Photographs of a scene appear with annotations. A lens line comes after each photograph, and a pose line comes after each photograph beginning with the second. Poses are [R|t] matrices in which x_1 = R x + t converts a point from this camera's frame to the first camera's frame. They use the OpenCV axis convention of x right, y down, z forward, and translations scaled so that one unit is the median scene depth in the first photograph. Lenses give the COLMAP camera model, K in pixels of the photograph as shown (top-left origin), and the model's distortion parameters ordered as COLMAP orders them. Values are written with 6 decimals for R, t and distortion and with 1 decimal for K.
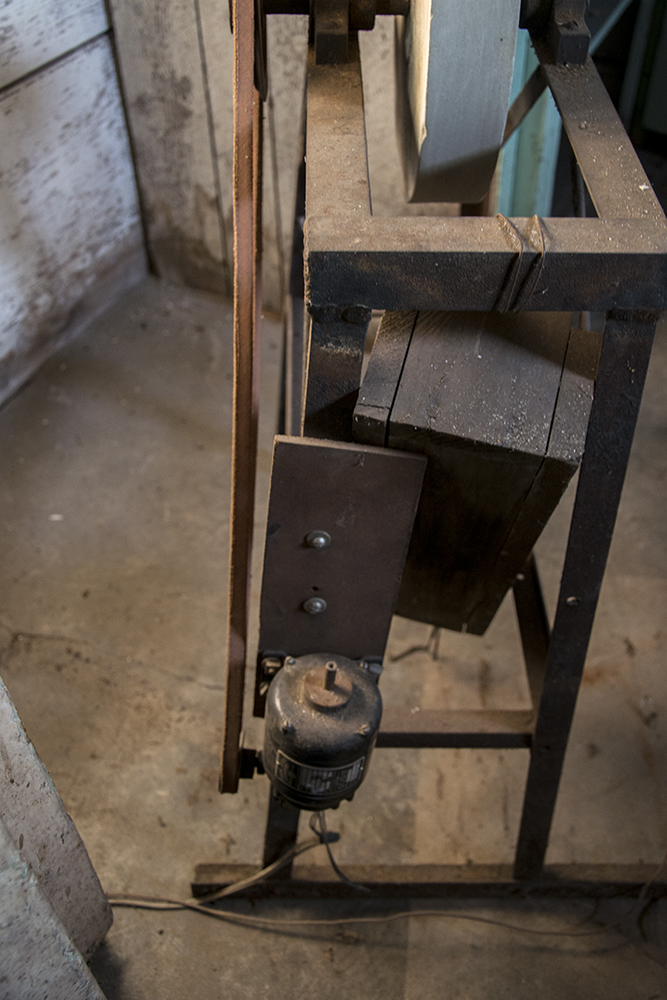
lens RADIAL K [[959.2, 0, 333.3], [0, 959.2, 489.0], [0, 0, 1]] dist [-0.024045, 0.000000]
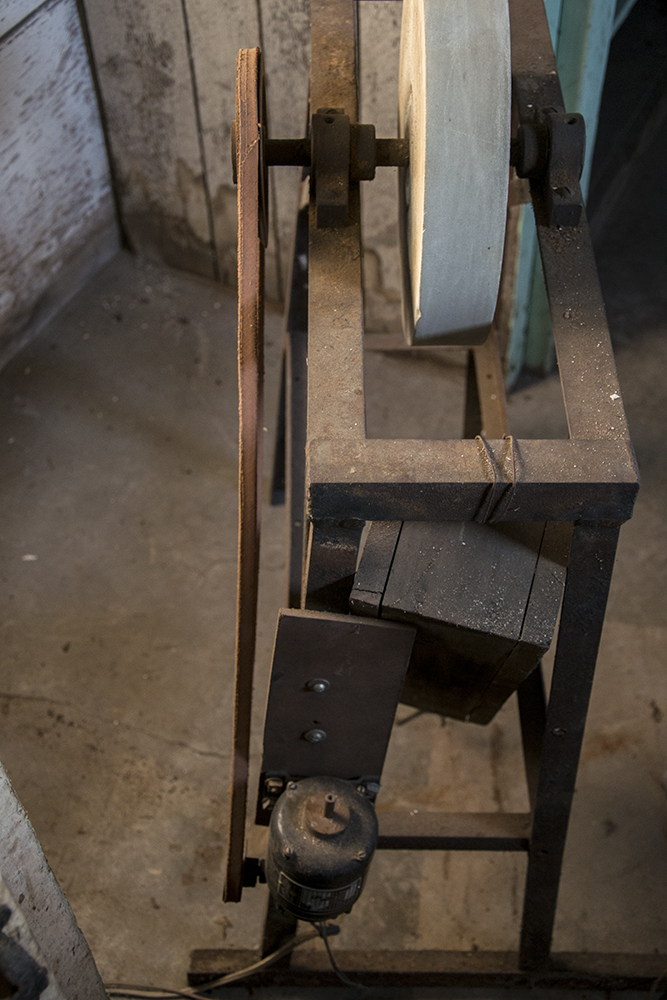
lens RADIAL K [[1220.5, 0, 335.1], [0, 1220.5, 504.3], [0, 0, 1]] dist [0.091446, 0.000000]
pose [[0.999990, 0.003046, -0.003345, 0.004135], [-0.002790, 0.997241, 0.074178, -0.148527], [0.003562, -0.074167, 0.997239, -0.211761]]
